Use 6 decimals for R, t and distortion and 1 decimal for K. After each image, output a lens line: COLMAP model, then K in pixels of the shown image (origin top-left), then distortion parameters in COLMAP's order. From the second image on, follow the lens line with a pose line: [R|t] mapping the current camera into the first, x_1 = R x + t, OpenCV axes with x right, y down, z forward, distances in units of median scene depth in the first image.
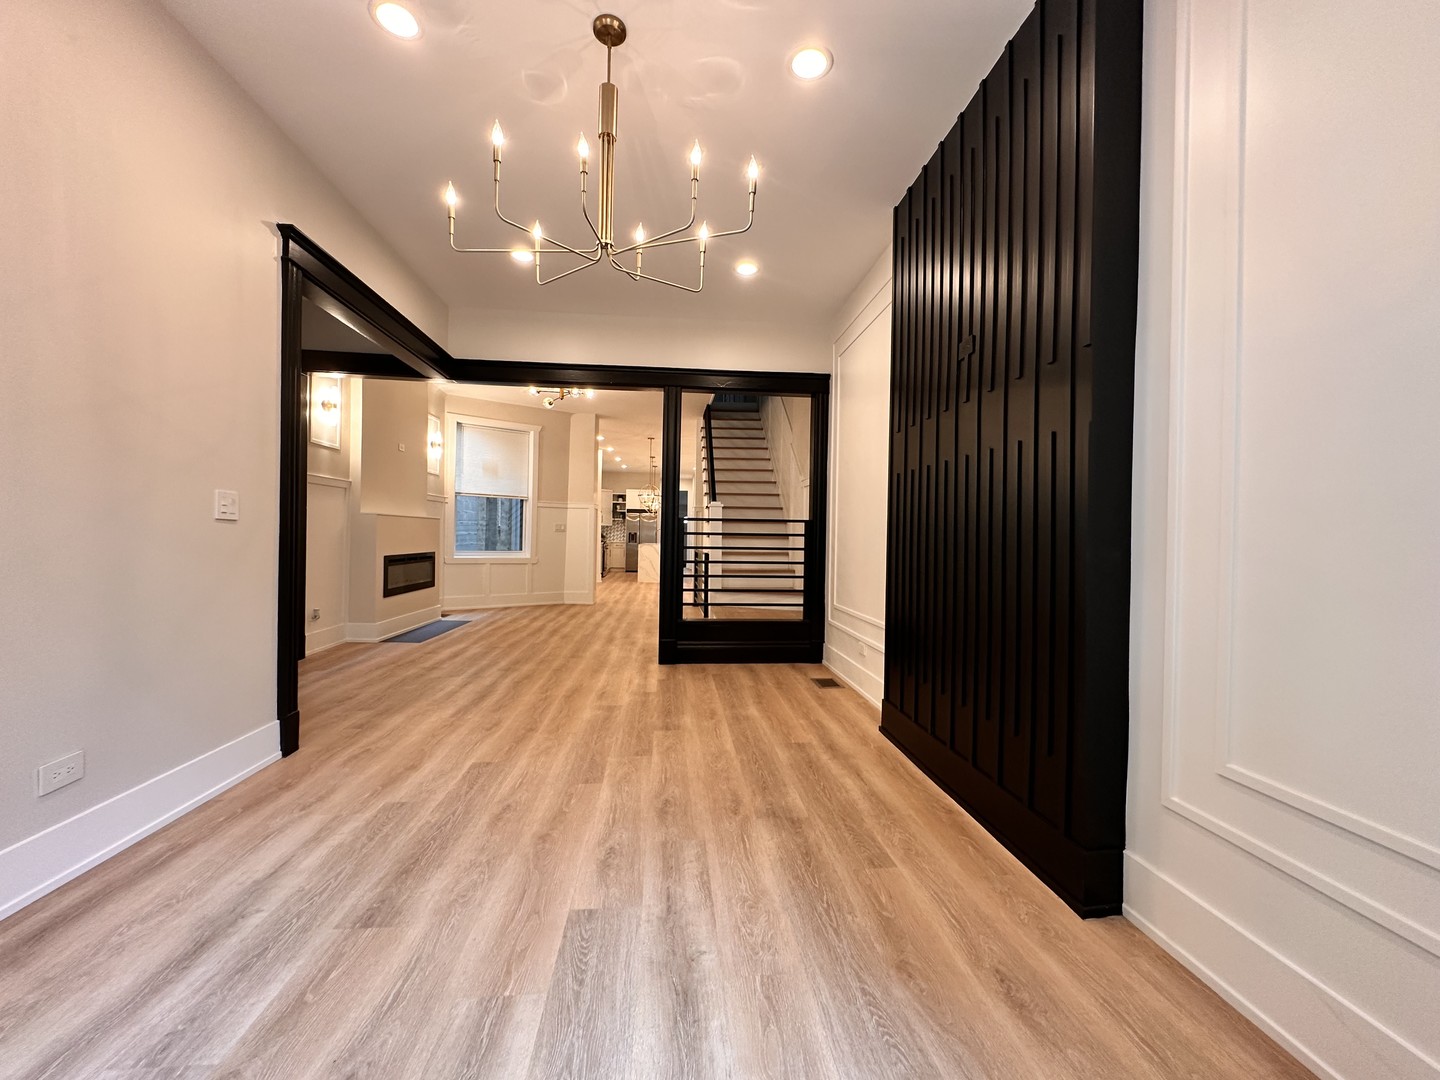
lens RADIAL K [[581.1, 0, 713.6], [0, 581.1, 536.3], [0, 0, 1]] dist [-0.003208, 0.000040]
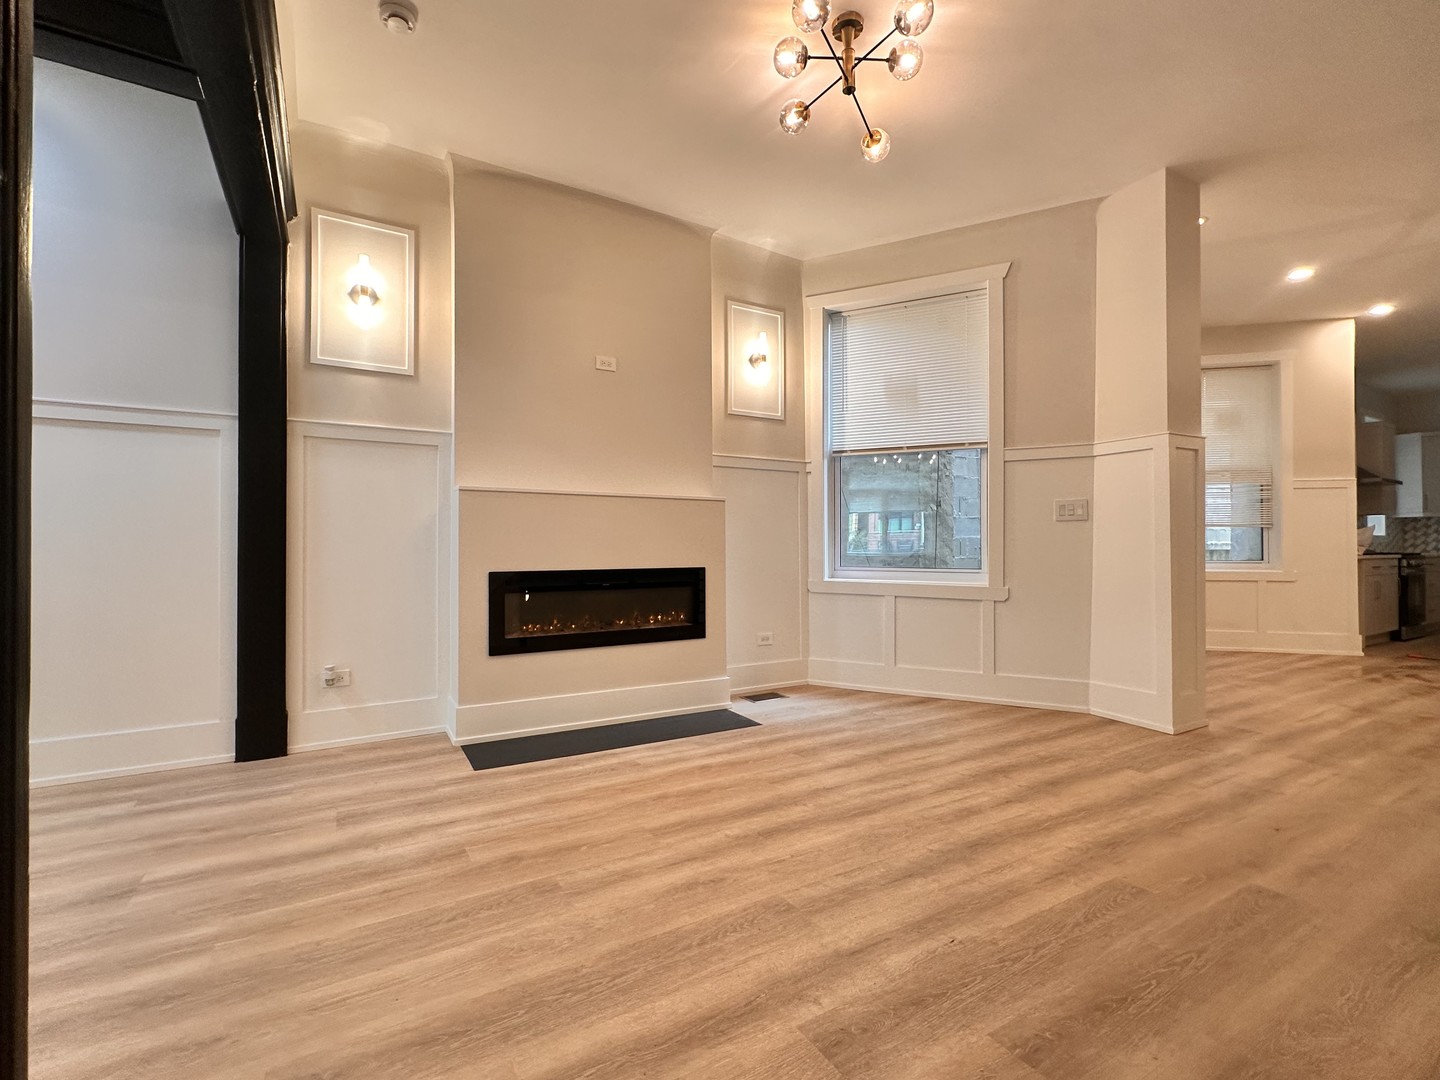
lens RADIAL K [[653.4, 0, 718.9], [0, 653.4, 542.8], [0, 0, 1]] dist [-0.000303, 0.000447]
pose [[0.443050, -0.021714, -0.896234, 0.018692], [0.007119, 0.999760, -0.020703, 0.015555], [0.896469, 0.002792, 0.443098, 0.690902]]
